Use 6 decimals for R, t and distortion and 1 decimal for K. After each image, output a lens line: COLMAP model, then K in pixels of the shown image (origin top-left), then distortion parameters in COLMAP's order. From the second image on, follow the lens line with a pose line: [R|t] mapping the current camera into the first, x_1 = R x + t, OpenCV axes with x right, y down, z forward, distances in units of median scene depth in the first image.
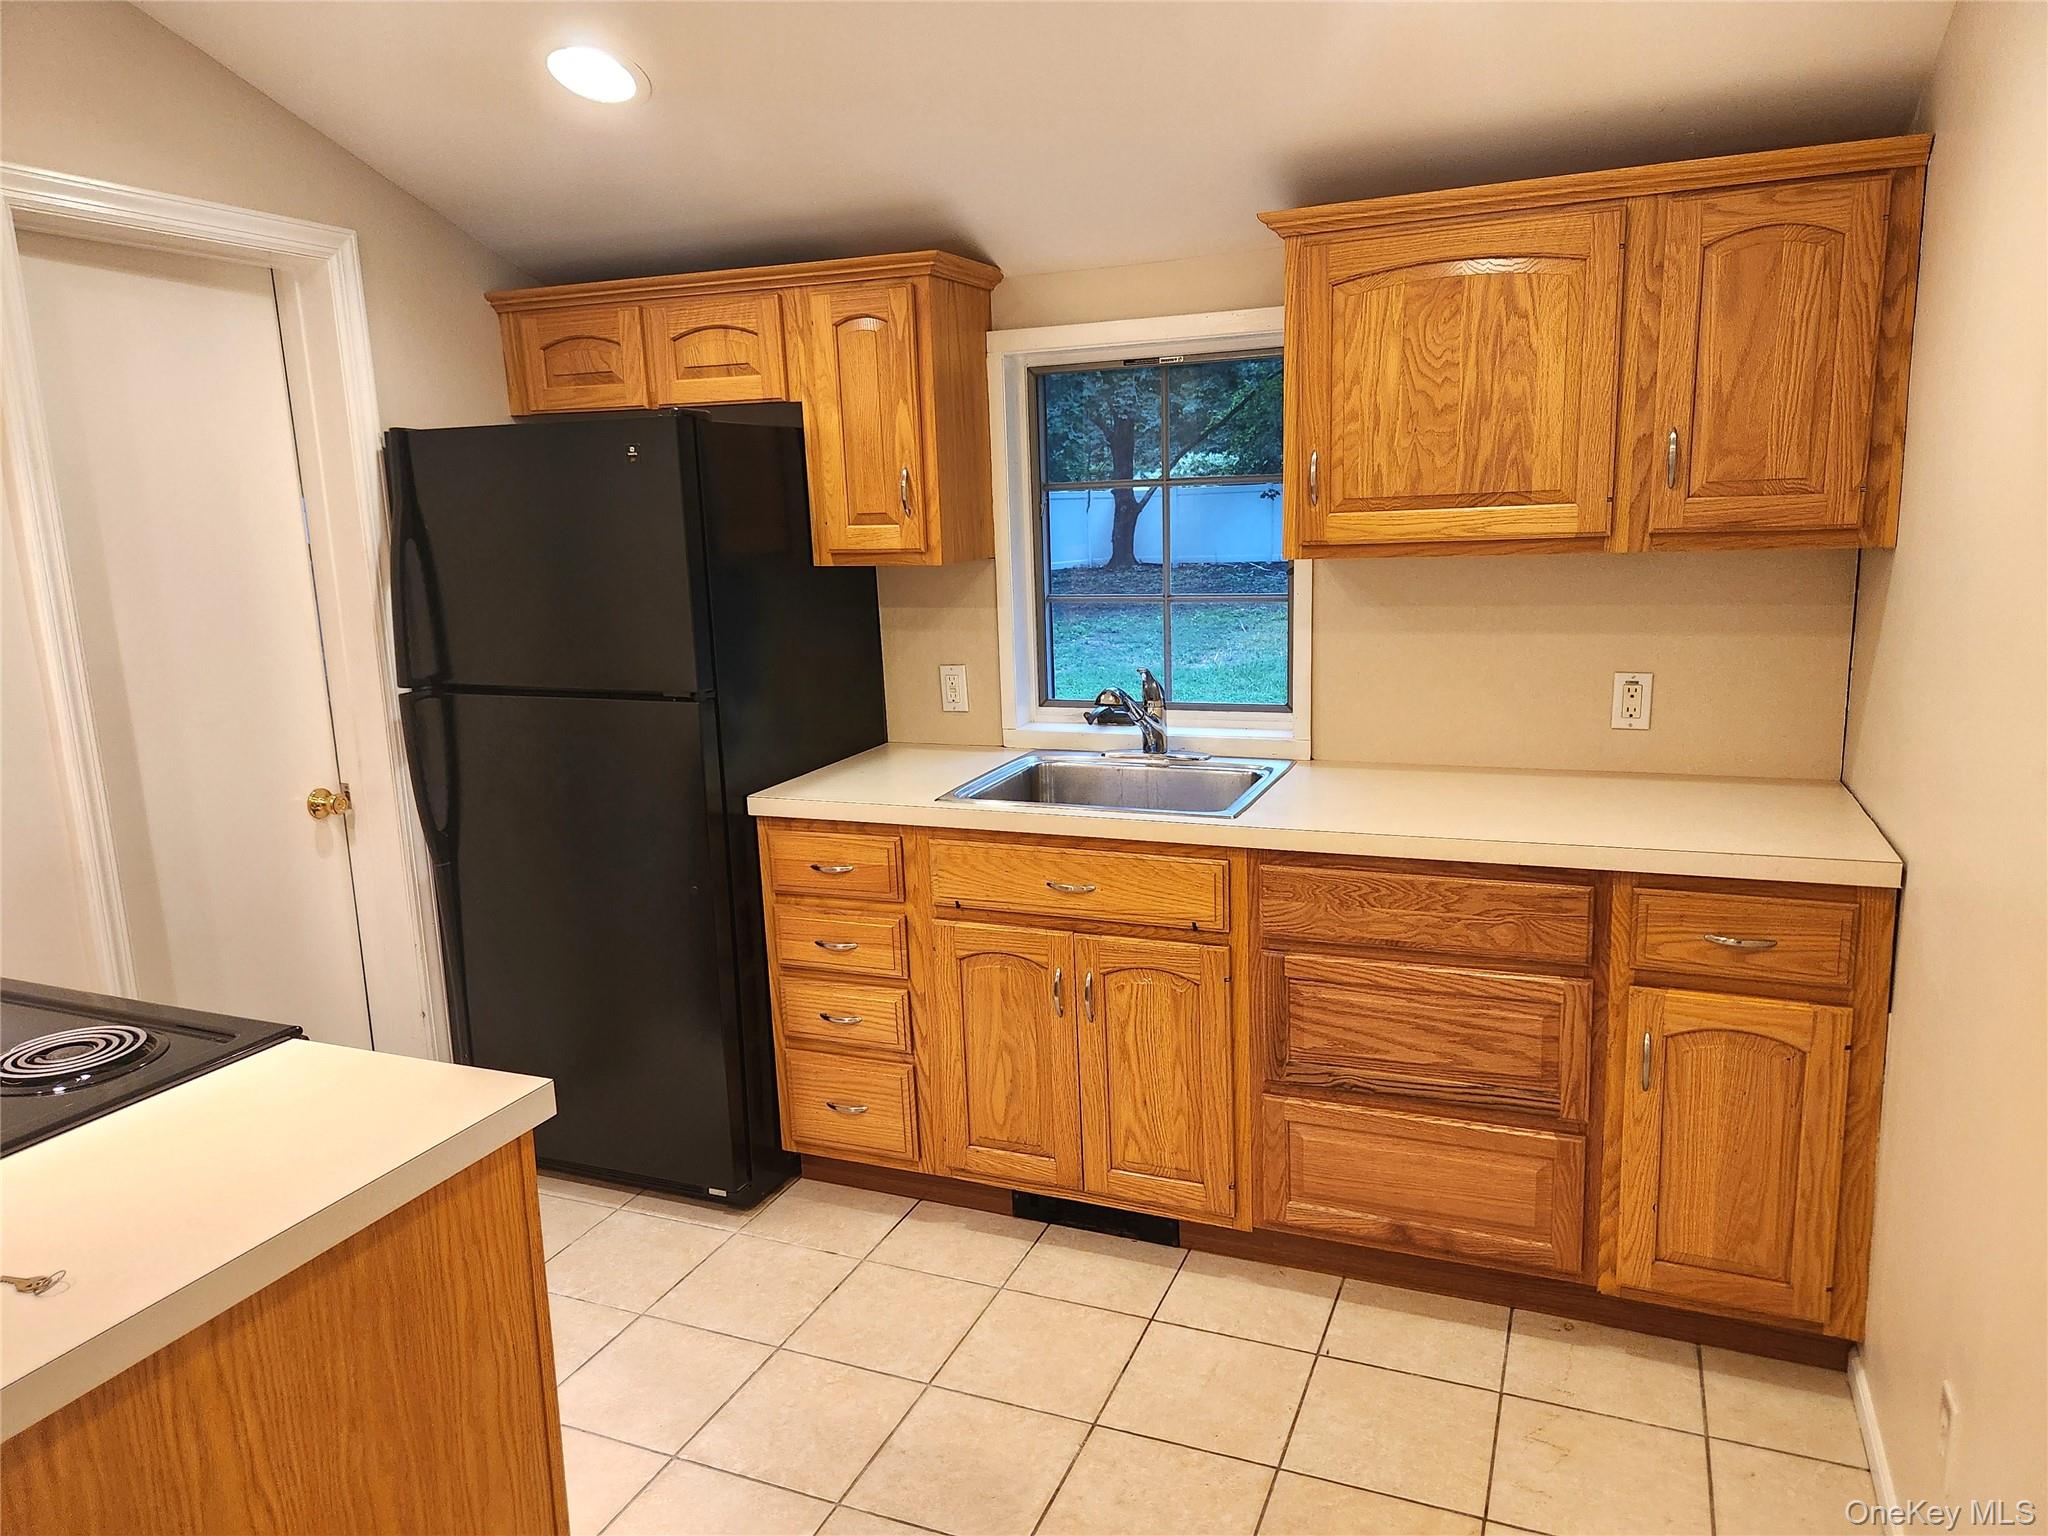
lens RADIAL K [[1392.6, 0, 1048.3], [0, 1392.6, 761.5], [0, 0, 1]] dist [0.066256, -0.070636]
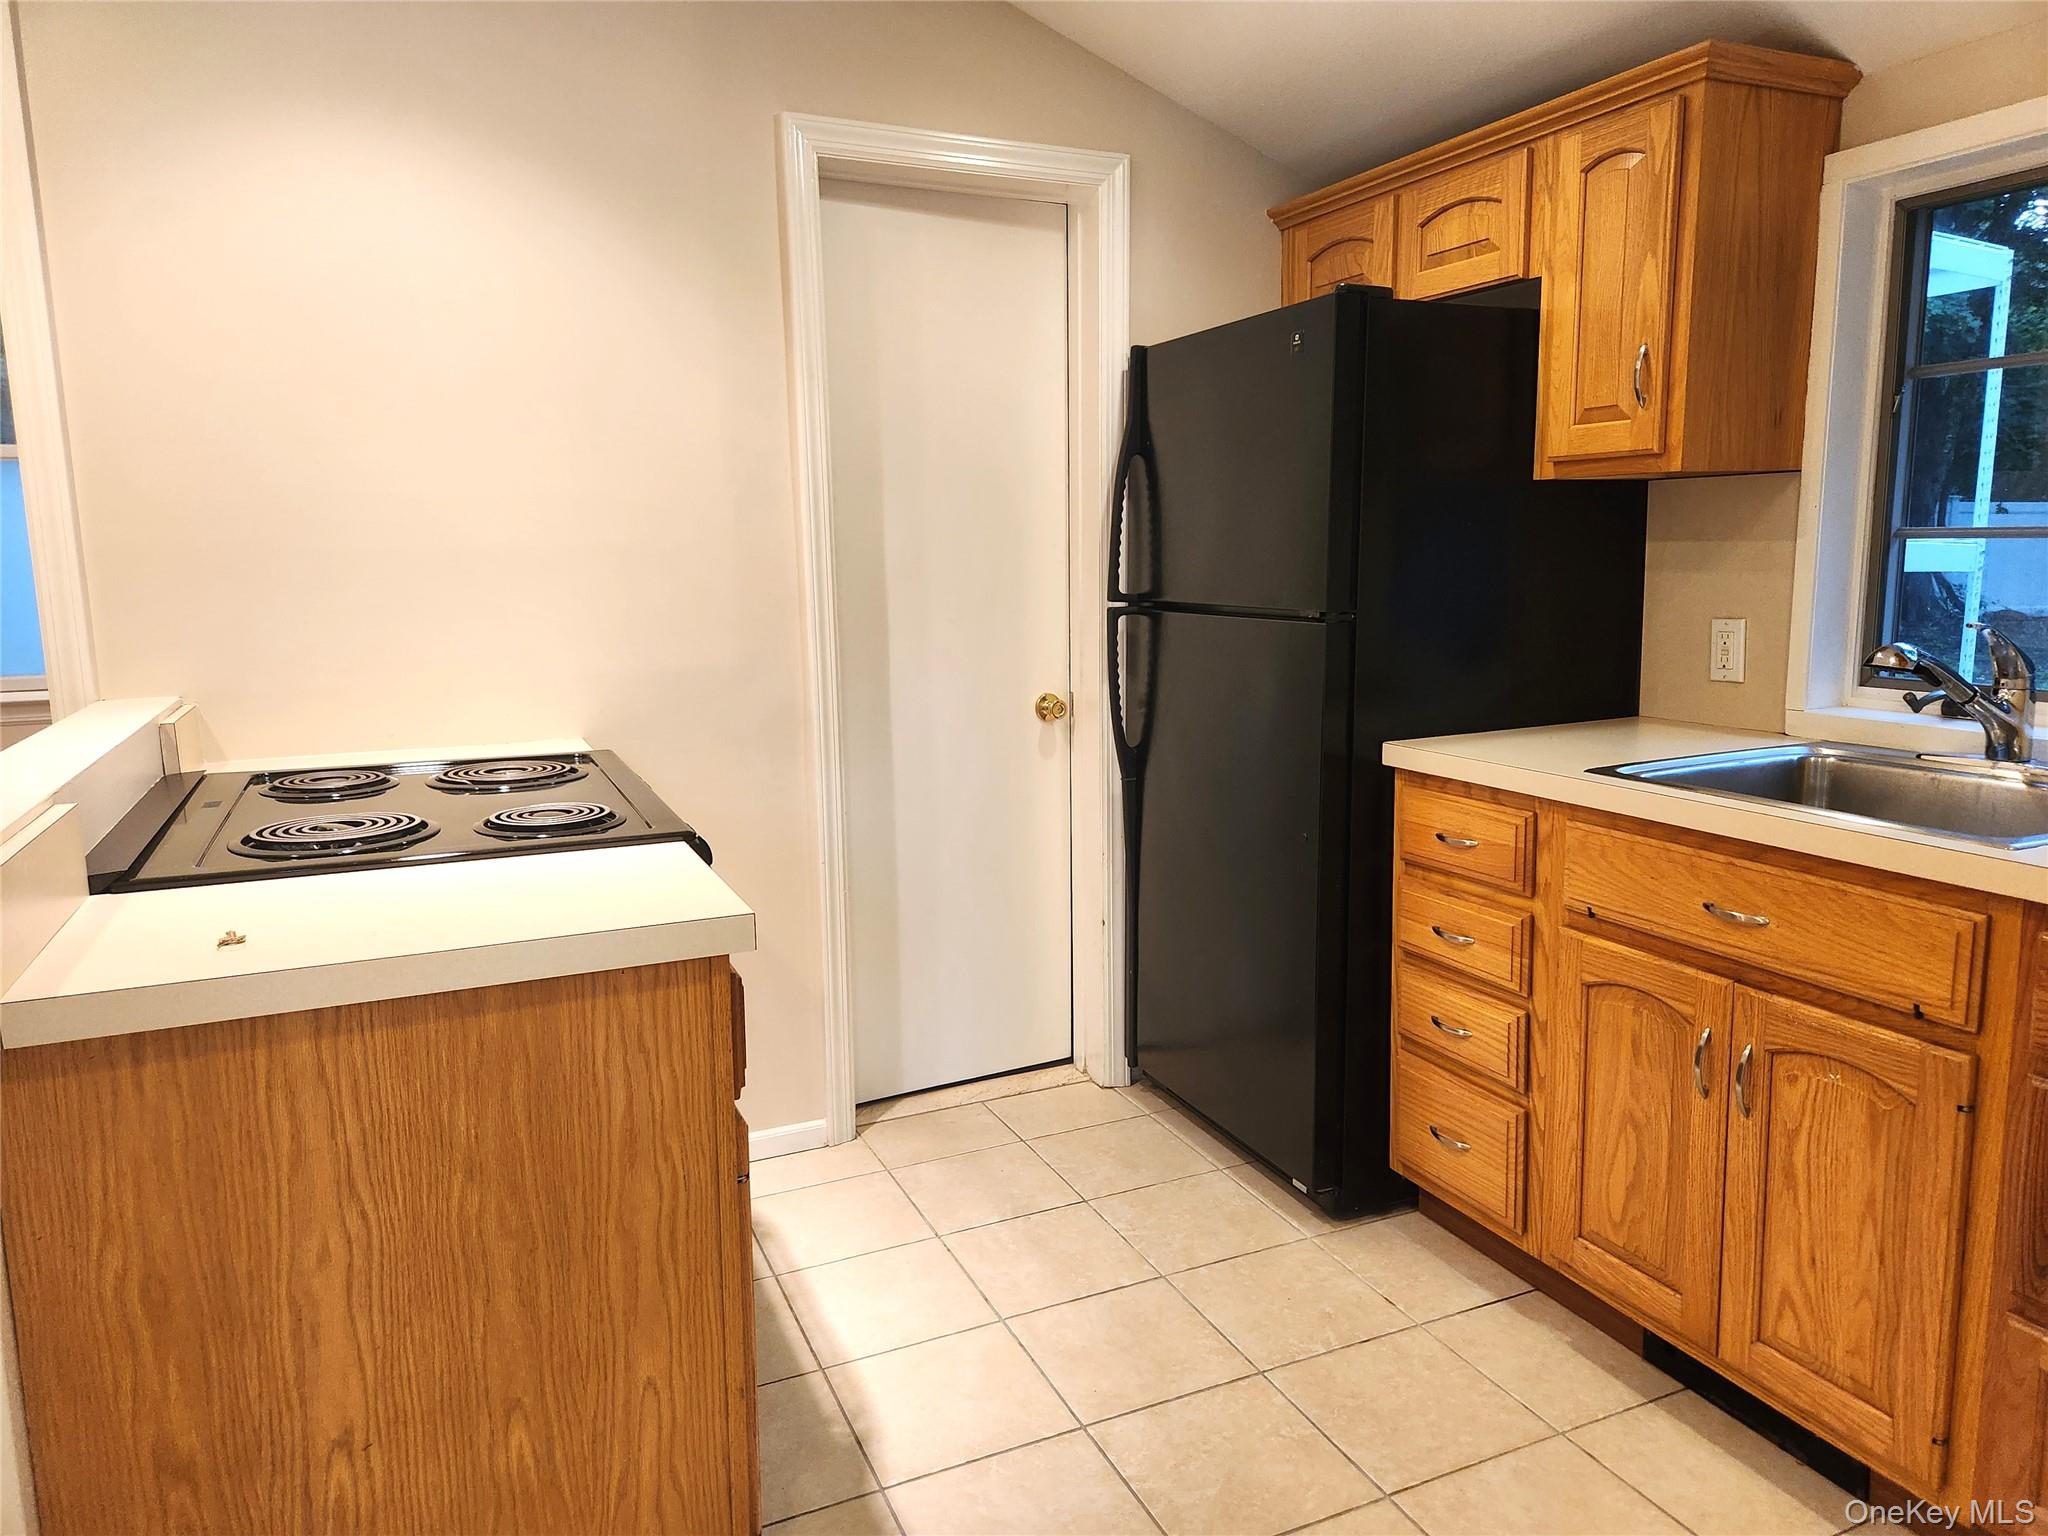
lens RADIAL K [[1392.6, 0, 1048.3], [0, 1392.6, 761.5], [0, 0, 1]] dist [0.066256, -0.070636]
pose [[0.721528, 0.124379, -0.681122, 0.223219], [-0.137900, 0.989839, 0.034673, 0.035621], [0.678514, 0.068909, 0.731348, 0.239685]]
